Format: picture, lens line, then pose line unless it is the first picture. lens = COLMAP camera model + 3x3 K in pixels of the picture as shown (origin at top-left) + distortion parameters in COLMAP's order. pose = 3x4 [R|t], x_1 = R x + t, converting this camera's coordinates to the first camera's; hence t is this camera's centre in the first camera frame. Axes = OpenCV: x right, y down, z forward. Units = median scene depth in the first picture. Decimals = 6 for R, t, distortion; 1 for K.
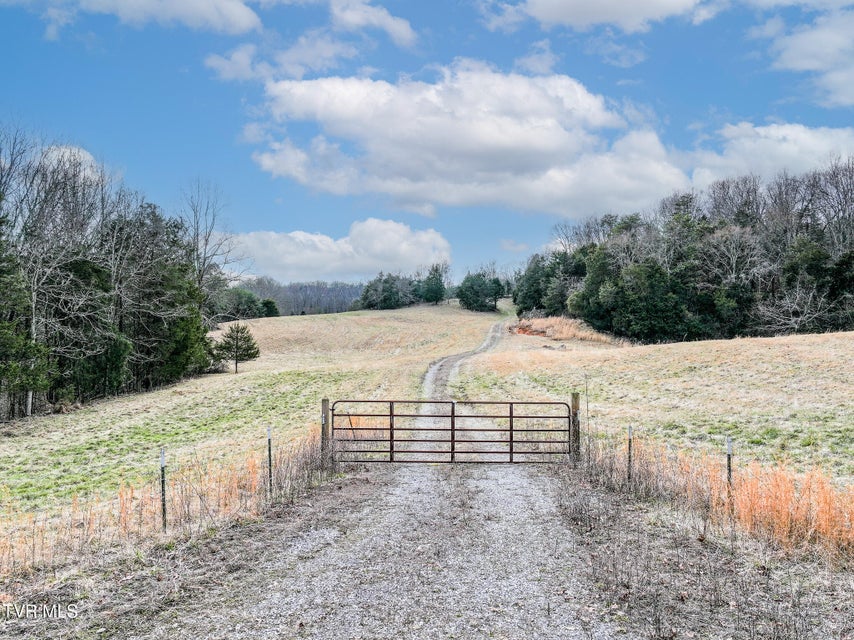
lens RADIAL K [[602.6, 0, 431.9], [0, 602.6, 319.1], [0, 0, 1]] dist [0.008825, 0.003840]
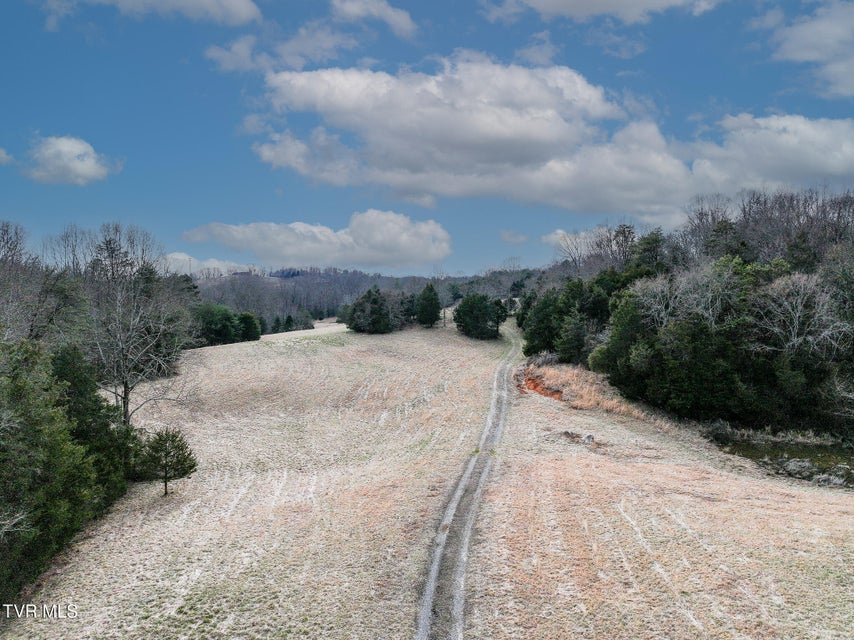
lens RADIAL K [[602.6, 0, 431.9], [0, 602.6, 319.1], [0, 0, 1]] dist [0.008825, 0.003840]
pose [[0.999981, -0.000159, 0.006122, 0.005002], [-0.000067, 0.999320, 0.036879, -0.119439], [-0.006123, -0.036879, 0.999301, 0.185617]]
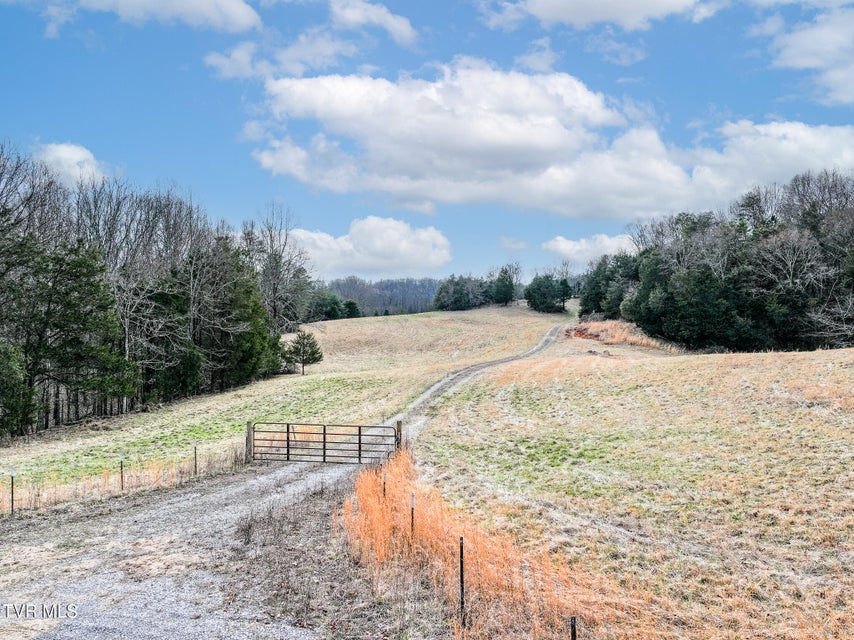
lens RADIAL K [[602.6, 0, 431.9], [0, 602.6, 319.1], [0, 0, 1]] dist [0.008825, 0.003840]
pose [[0.988431, -0.001829, -0.151662, 0.067090], [0.003285, 0.999951, 0.009347, -0.019097], [0.151638, -0.009737, 0.988388, -0.065849]]
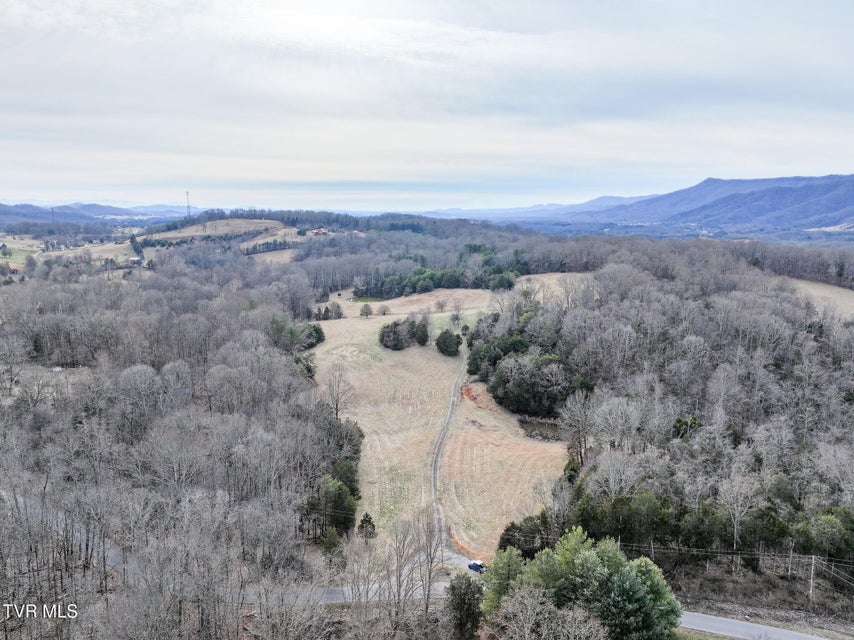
lens RADIAL K [[602.6, 0, 431.9], [0, 602.6, 319.1], [0, 0, 1]] dist [0.008825, 0.003840]
pose [[0.999134, -0.003093, 0.041486, -0.071979], [-0.004883, 0.981622, 0.190775, -0.743966], [-0.041313, -0.190813, 0.980757, -1.198248]]
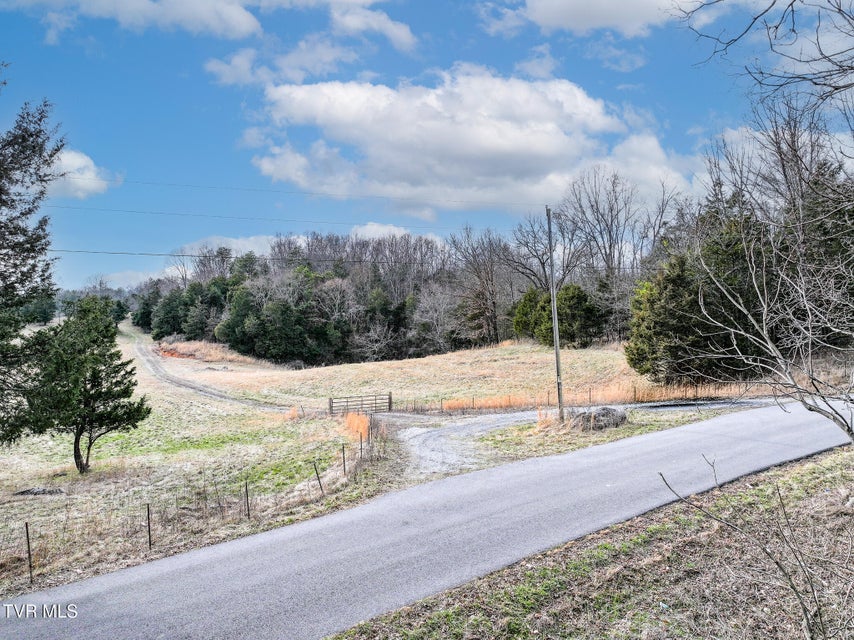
lens RADIAL K [[602.6, 0, 431.9], [0, 602.6, 319.1], [0, 0, 1]] dist [0.008825, 0.003840]
pose [[0.772973, 0.016950, 0.634212, -0.220746], [-0.004546, 0.999765, -0.021179, -0.028203], [-0.634422, 0.013488, 0.772869, -0.231557]]
